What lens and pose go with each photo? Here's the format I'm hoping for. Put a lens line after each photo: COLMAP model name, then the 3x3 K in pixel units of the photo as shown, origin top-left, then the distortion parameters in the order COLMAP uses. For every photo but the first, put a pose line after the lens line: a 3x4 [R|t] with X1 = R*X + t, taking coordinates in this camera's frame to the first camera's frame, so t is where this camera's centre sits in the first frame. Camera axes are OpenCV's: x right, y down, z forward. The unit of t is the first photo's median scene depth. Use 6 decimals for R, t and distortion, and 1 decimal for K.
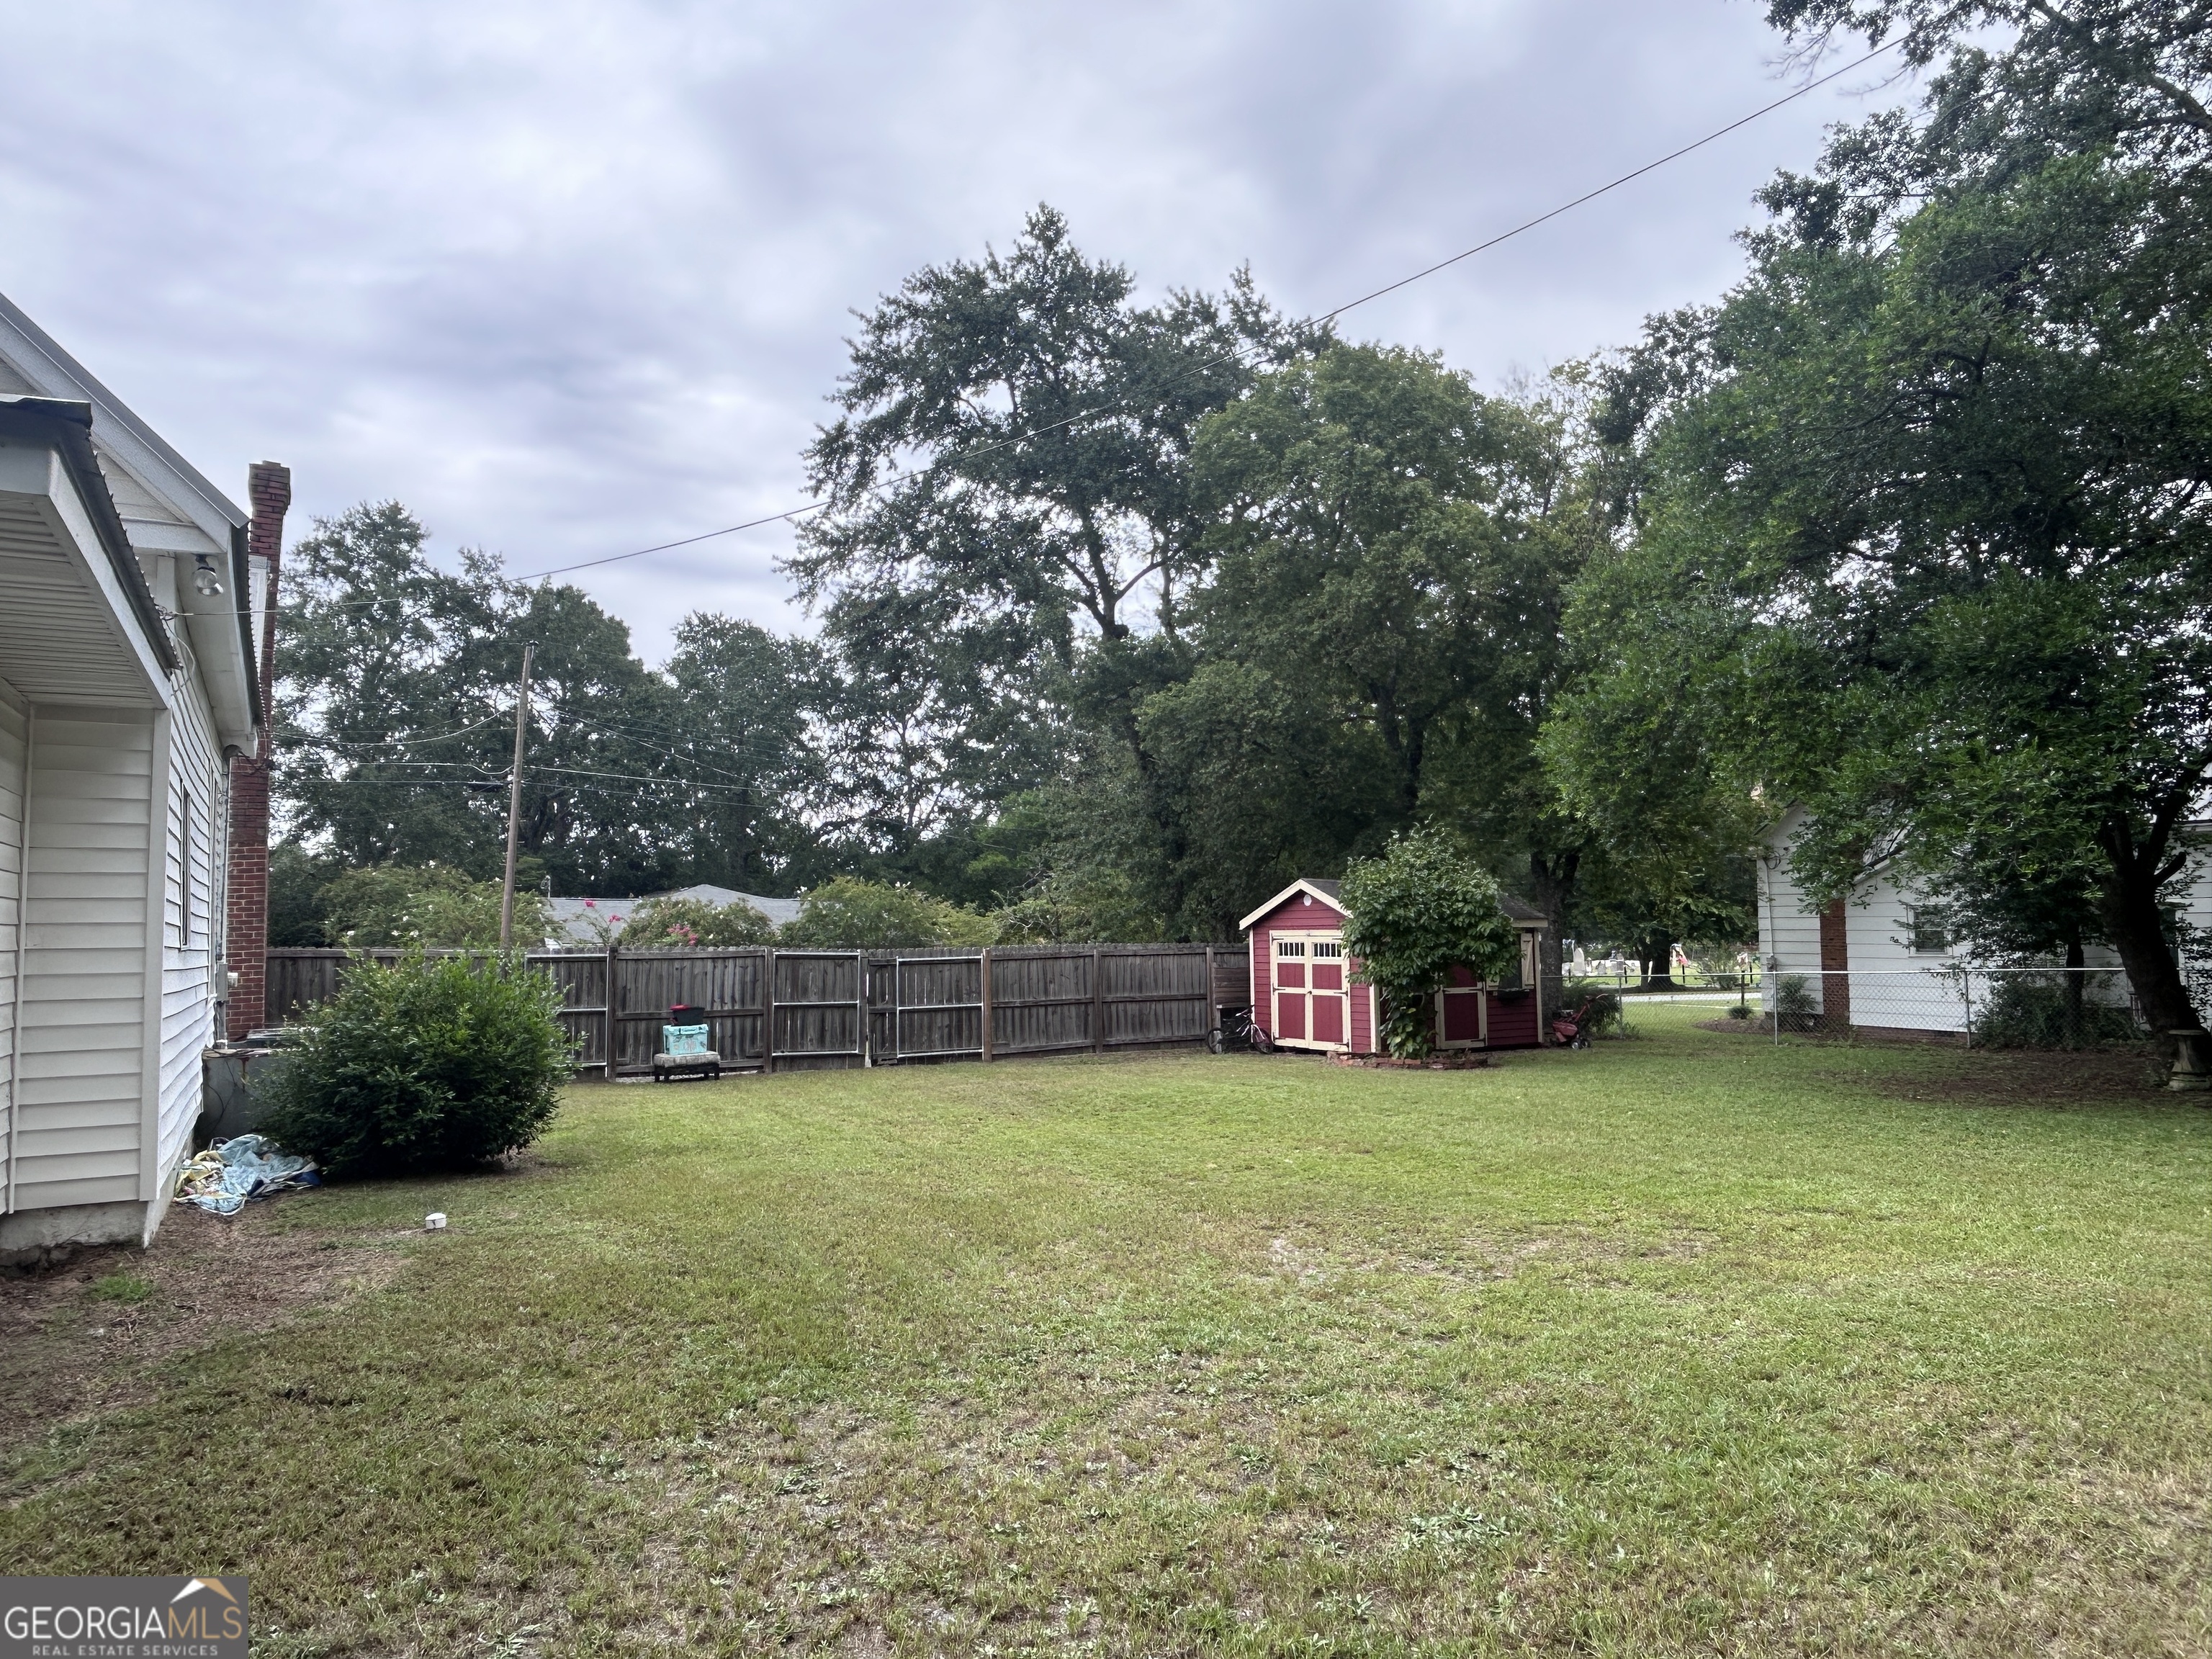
lens RADIAL K [[1504.1, 0, 1103.3], [0, 1504.1, 826.7], [0, 0, 1]] dist [0.022318, -0.001380]
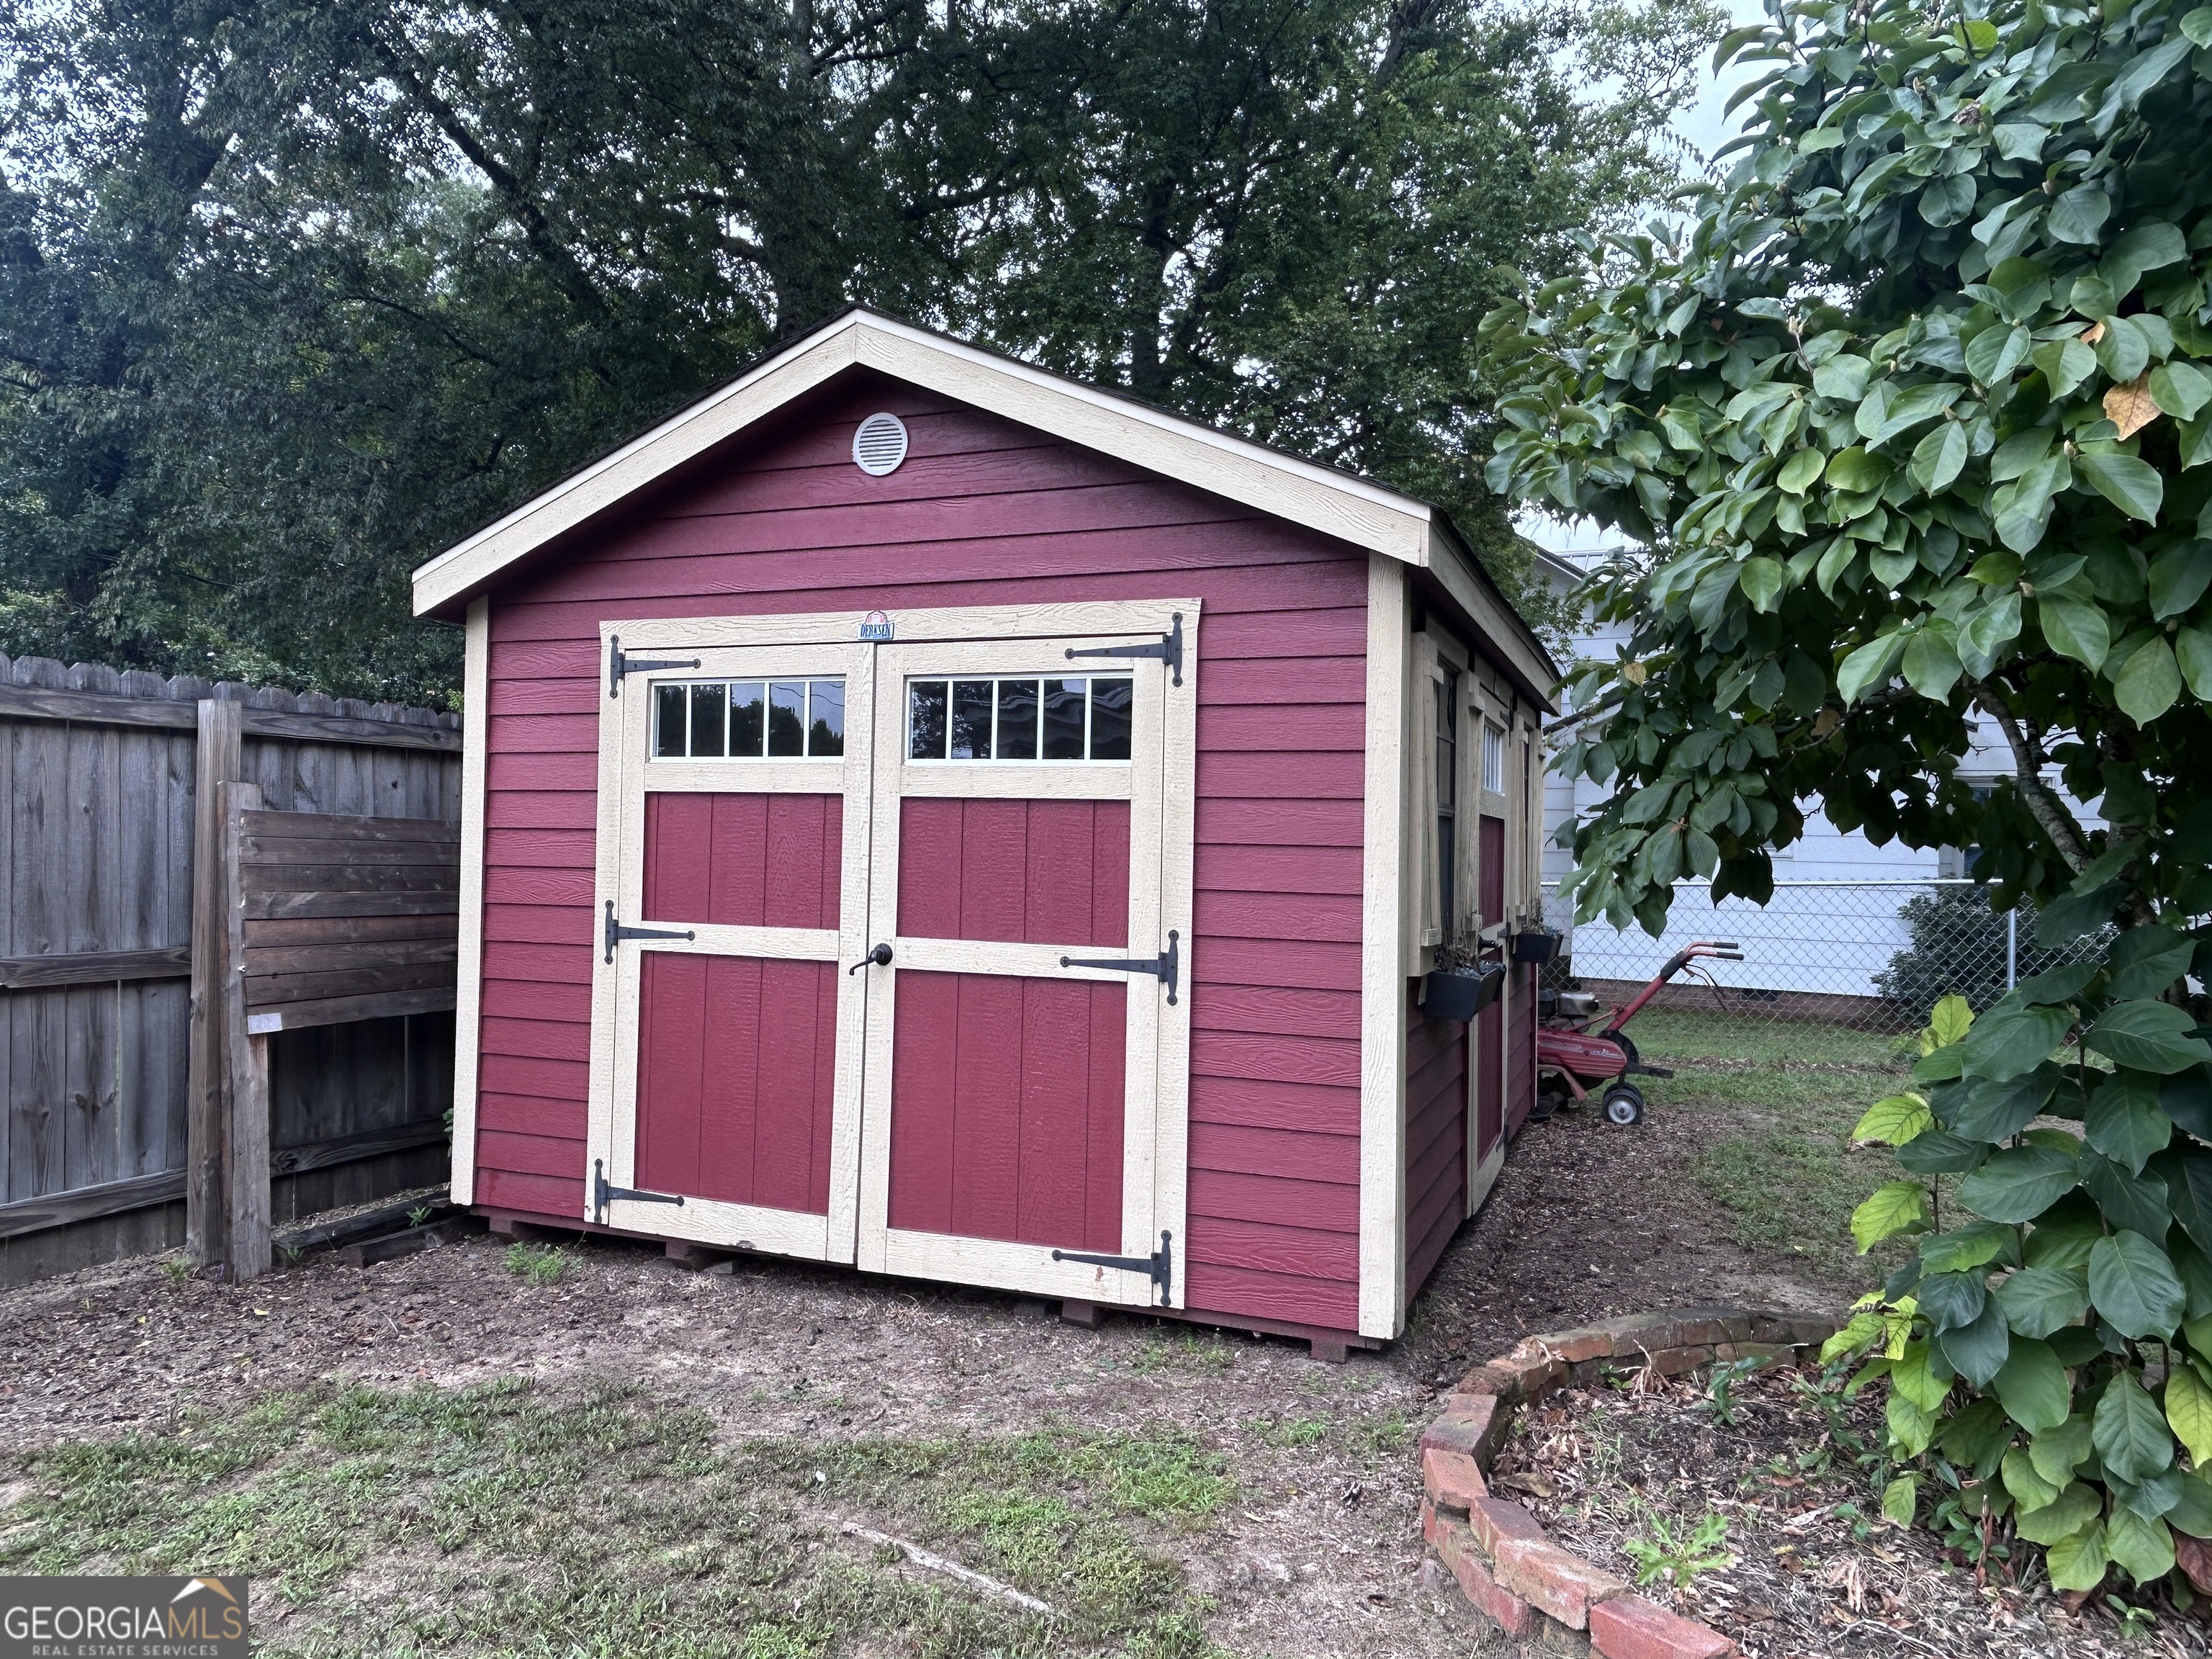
lens RADIAL K [[1504.1, 0, 1101.6], [0, 1504.1, 832.5], [0, 0, 1]] dist [0.022318, -0.001380]
pose [[0.809566, 0.029214, 0.586302, 0.053075], [-0.069513, 0.996505, 0.046331, 0.084363], [-0.582899, -0.078264, 0.808767, 0.830074]]
